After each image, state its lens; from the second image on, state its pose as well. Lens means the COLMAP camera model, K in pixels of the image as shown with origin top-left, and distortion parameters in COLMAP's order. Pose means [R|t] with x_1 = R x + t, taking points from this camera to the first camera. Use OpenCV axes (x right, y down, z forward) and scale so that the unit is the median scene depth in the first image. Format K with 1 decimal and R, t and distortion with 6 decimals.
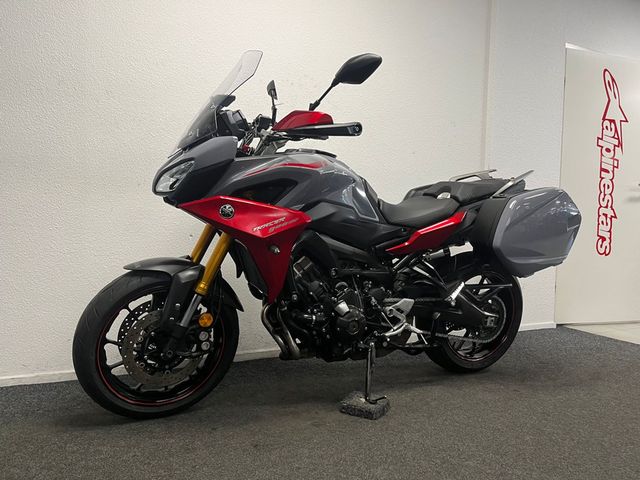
lens RADIAL K [[489.4, 0, 320.0], [0, 489.4, 240.0], [0, 0, 1]] dist [0.004096, 0.001858]
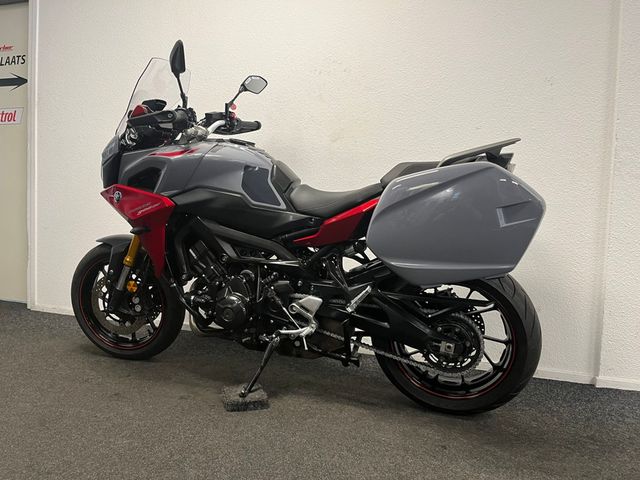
lens RADIAL K [[489.4, 0, 320.0], [0, 489.4, 240.0], [0, 0, 1]] dist [0.004096, 0.001858]
pose [[0.706515, 0.040841, -0.706518, 0.836283], [-0.055572, 0.998452, 0.002145, 0.015038], [0.705512, 0.037747, 0.707692, 0.392272]]
